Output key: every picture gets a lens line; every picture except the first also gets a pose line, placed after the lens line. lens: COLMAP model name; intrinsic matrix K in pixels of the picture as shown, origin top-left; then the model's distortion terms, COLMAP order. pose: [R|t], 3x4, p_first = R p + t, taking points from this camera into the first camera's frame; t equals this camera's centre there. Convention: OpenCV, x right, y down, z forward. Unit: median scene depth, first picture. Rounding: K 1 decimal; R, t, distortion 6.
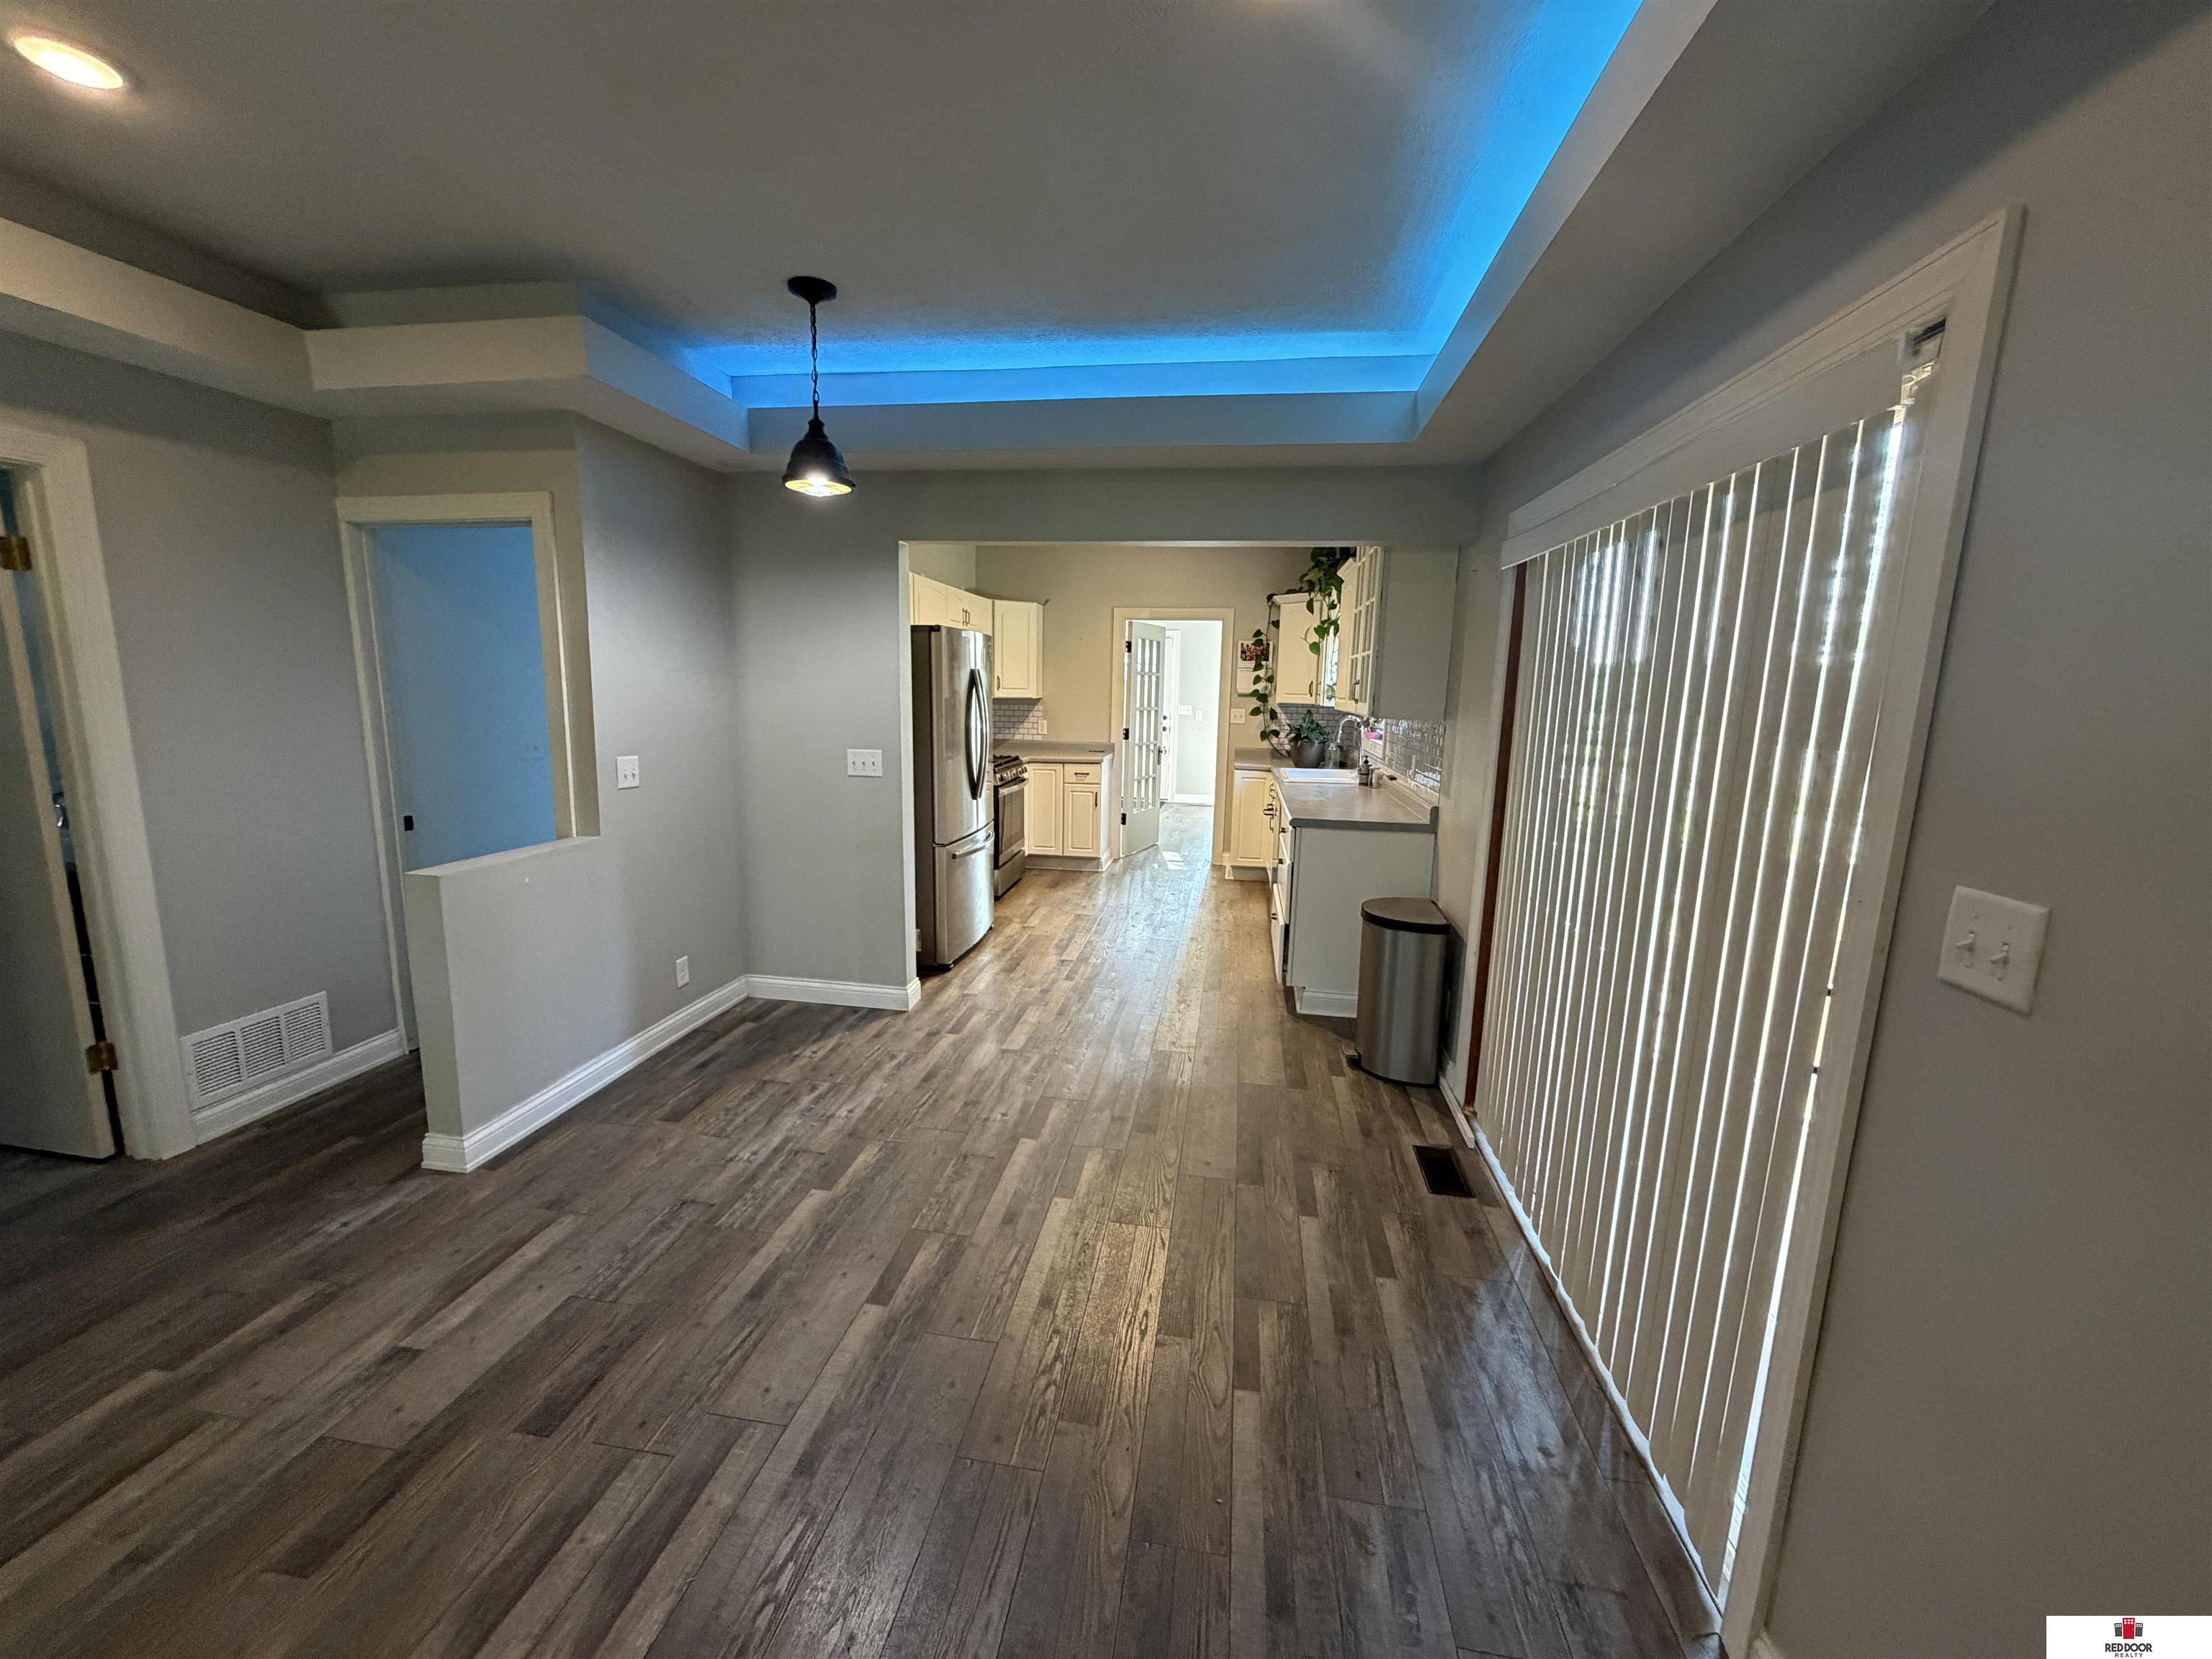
lens RADIAL K [[885.9, 0, 1101.5], [0, 885.9, 832.6], [0, 0, 1]] dist [-0.000850, 0.000269]
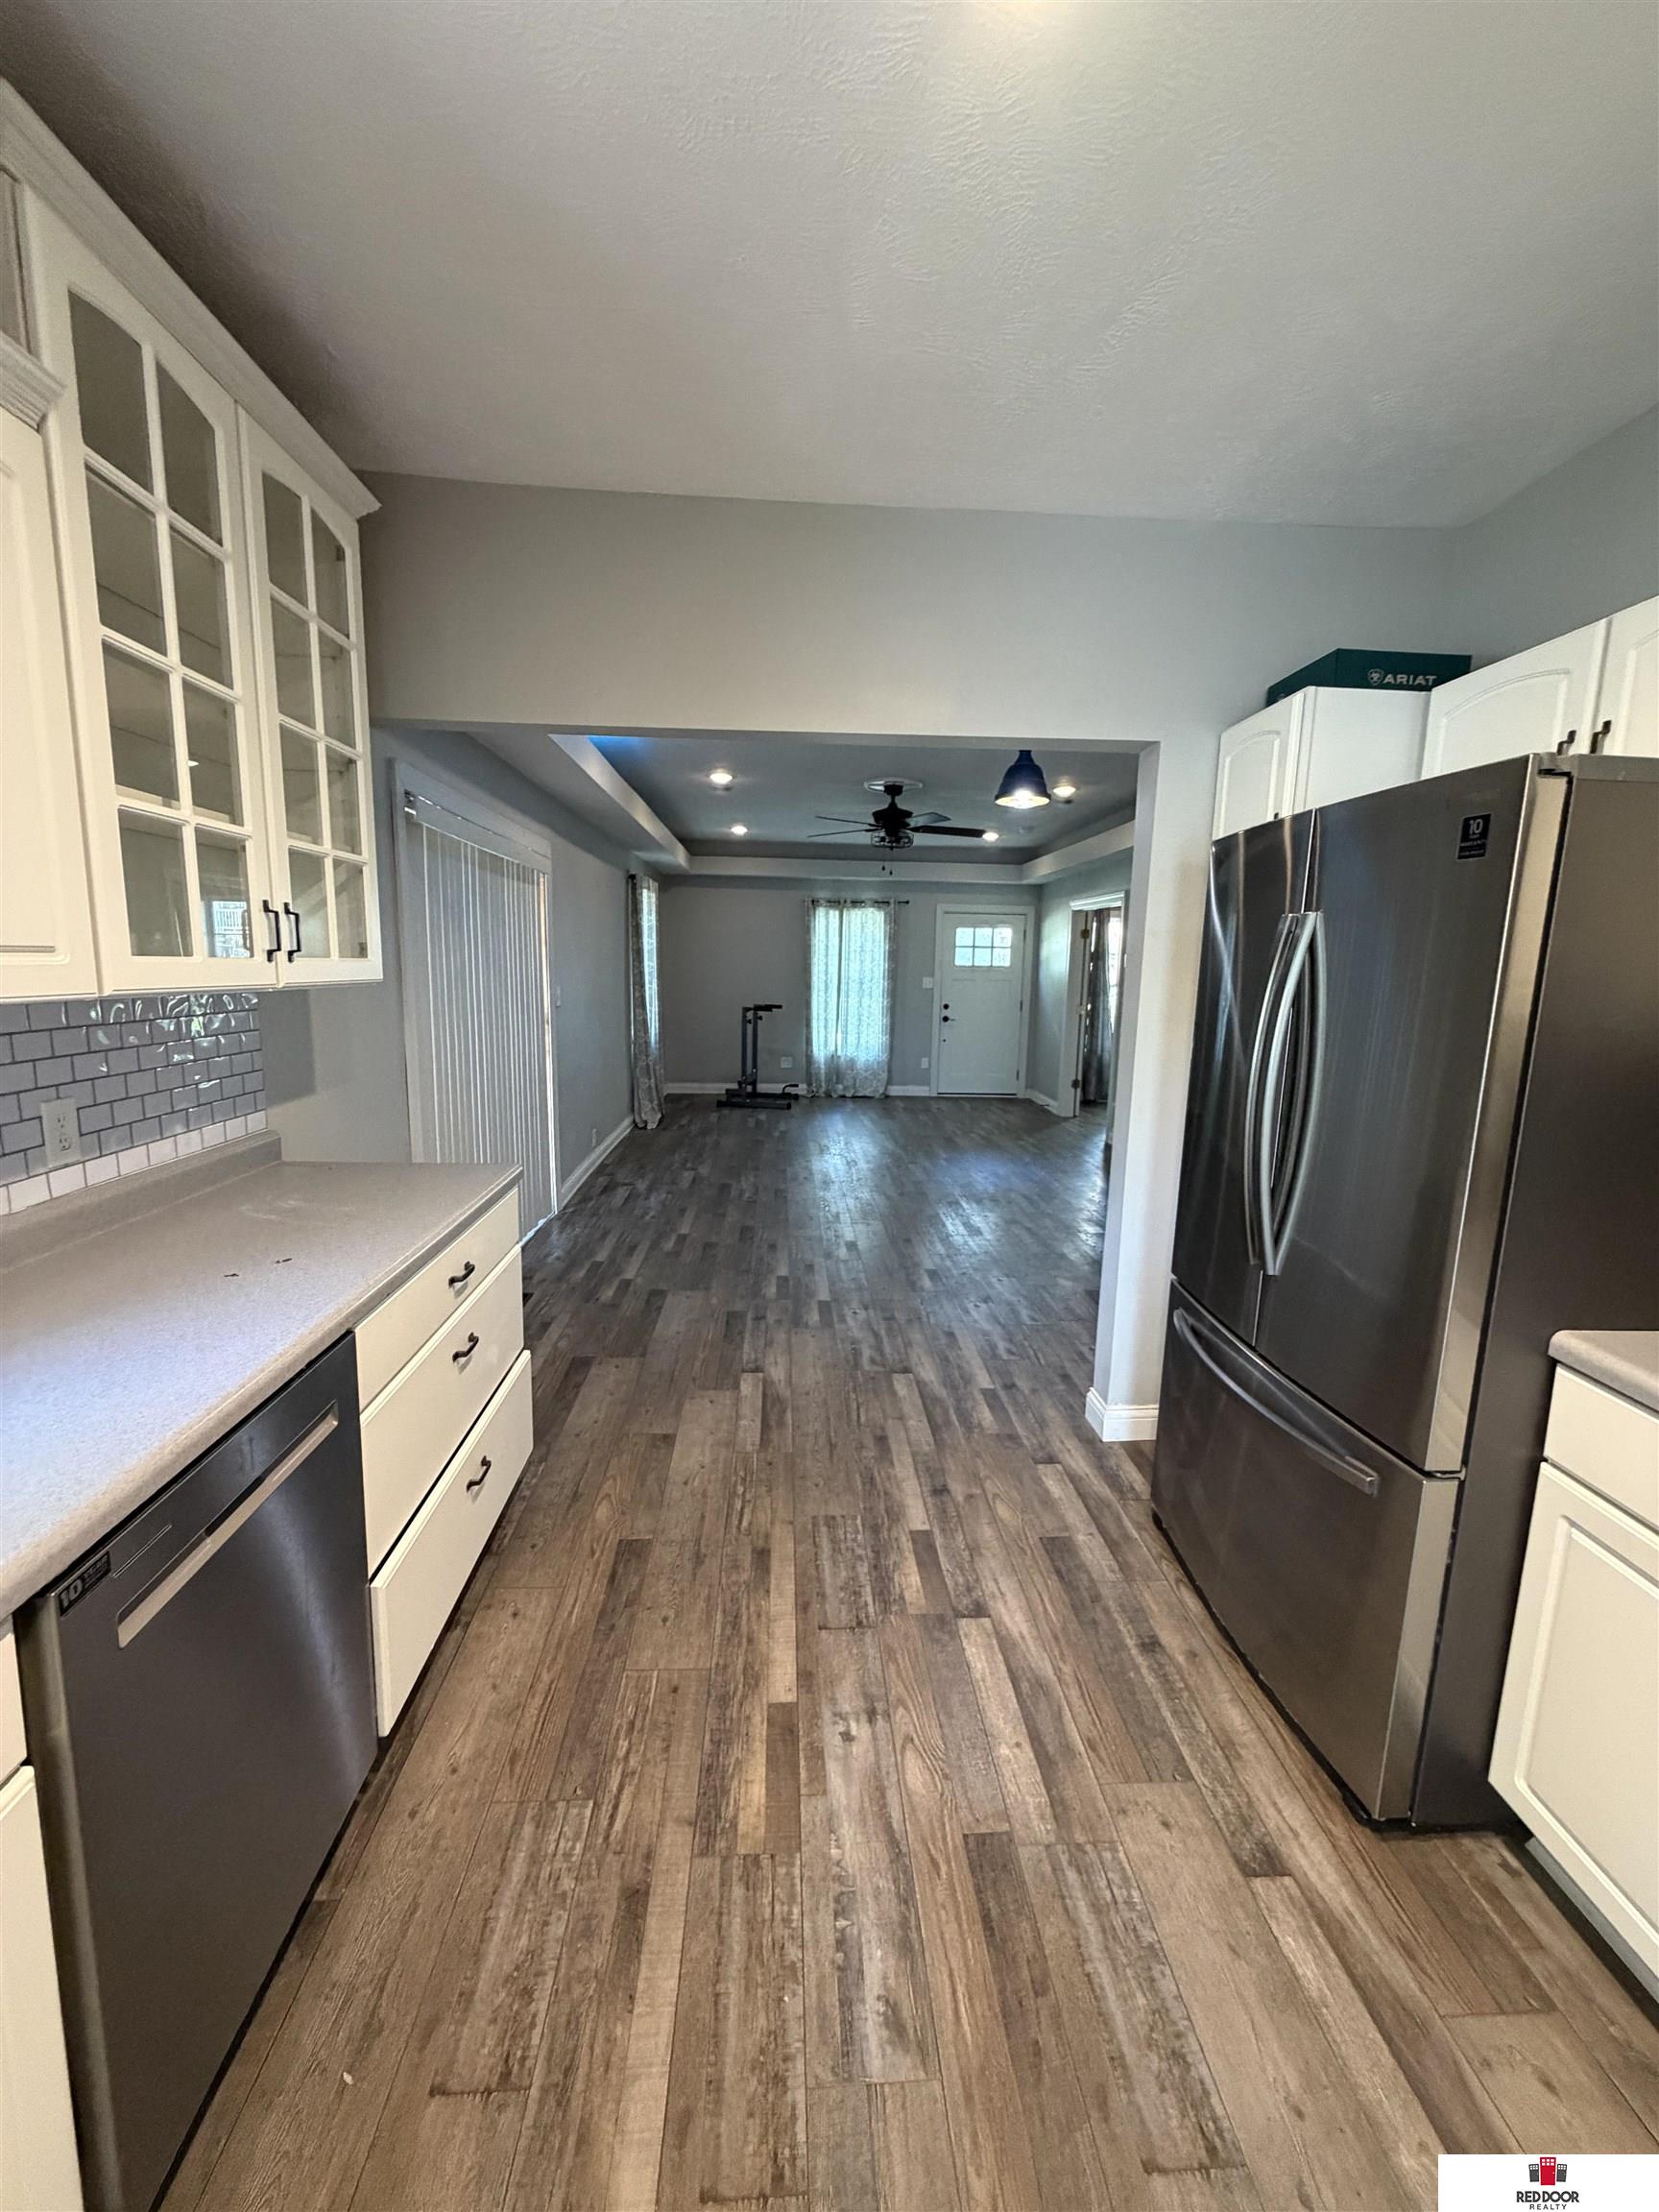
lens RADIAL K [[885.9, 0, 828.9], [0, 885.9, 1103.2], [0, 0, 1]] dist [-0.000850, 0.000269]
pose [[-0.976963, -0.008071, -0.213254, 0.161061], [-0.076473, 0.946162, 0.314531, -0.285766], [0.199234, 0.323594, -0.924983, 1.770085]]
